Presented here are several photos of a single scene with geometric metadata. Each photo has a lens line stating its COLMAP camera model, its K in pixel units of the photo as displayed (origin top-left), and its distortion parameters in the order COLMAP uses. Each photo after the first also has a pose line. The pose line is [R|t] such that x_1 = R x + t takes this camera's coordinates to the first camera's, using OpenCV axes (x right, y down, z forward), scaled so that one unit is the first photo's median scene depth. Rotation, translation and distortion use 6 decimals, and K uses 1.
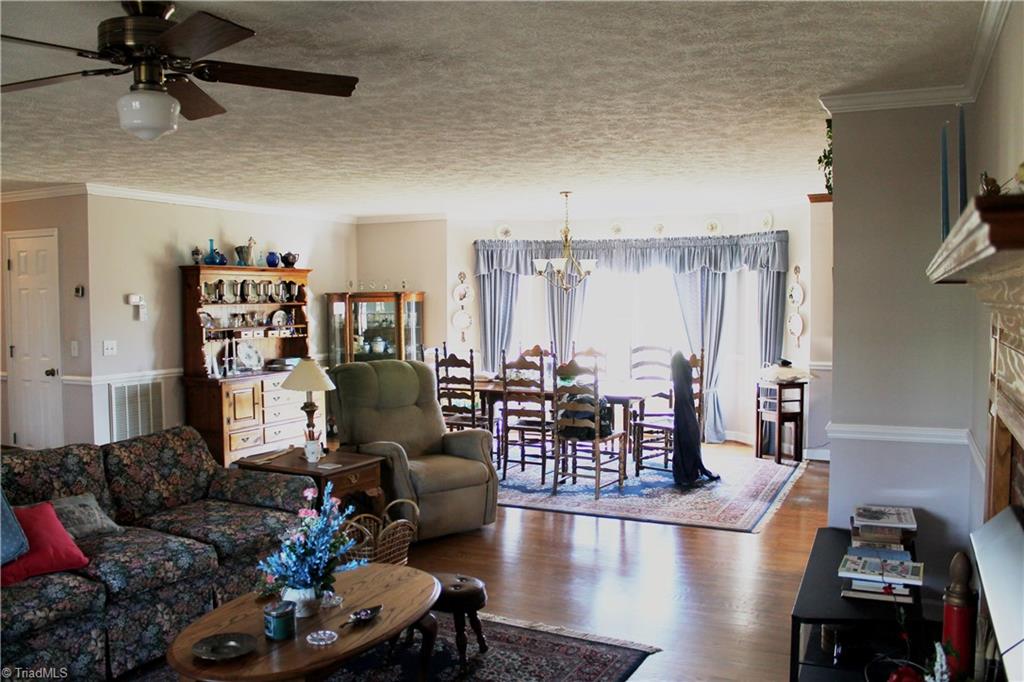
lens RADIAL K [[863.7, 0, 511.4], [0, 863.7, 341.2], [0, 0, 1]] dist [-0.012143, 0.004141]
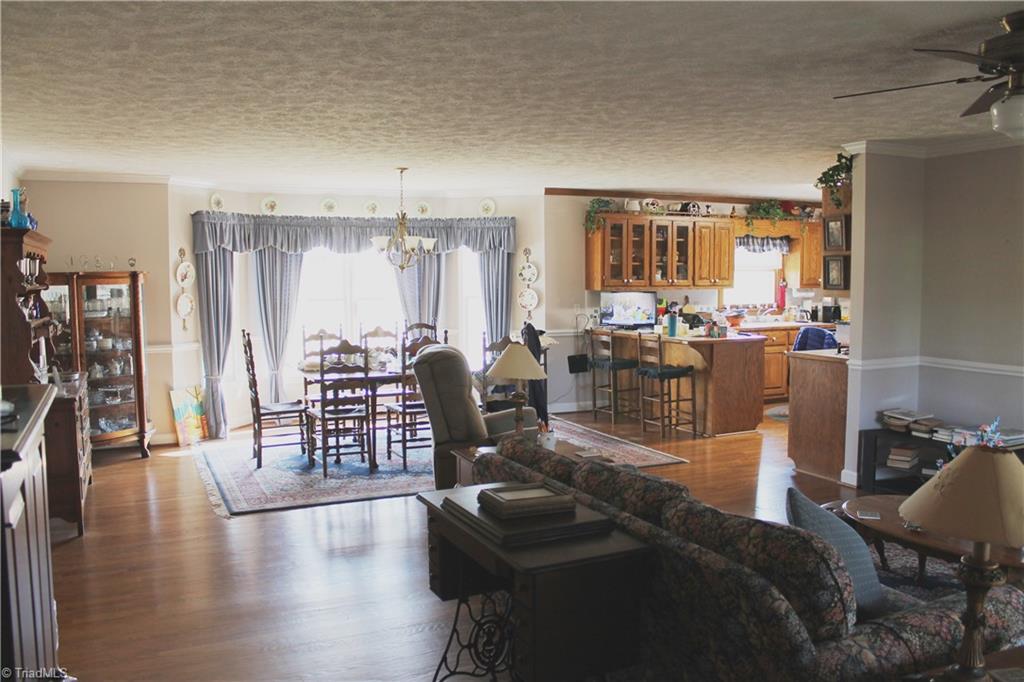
lens RADIAL K [[863.7, 0, 508.4], [0, 863.7, 344.3], [0, 0, 1]] dist [-0.012143, 0.004141]
pose [[0.664561, -0.064767, 0.744422, -0.513364], [0.045453, 0.997896, 0.046243, -0.012114], [-0.745850, 0.003105, 0.666107, 0.225457]]
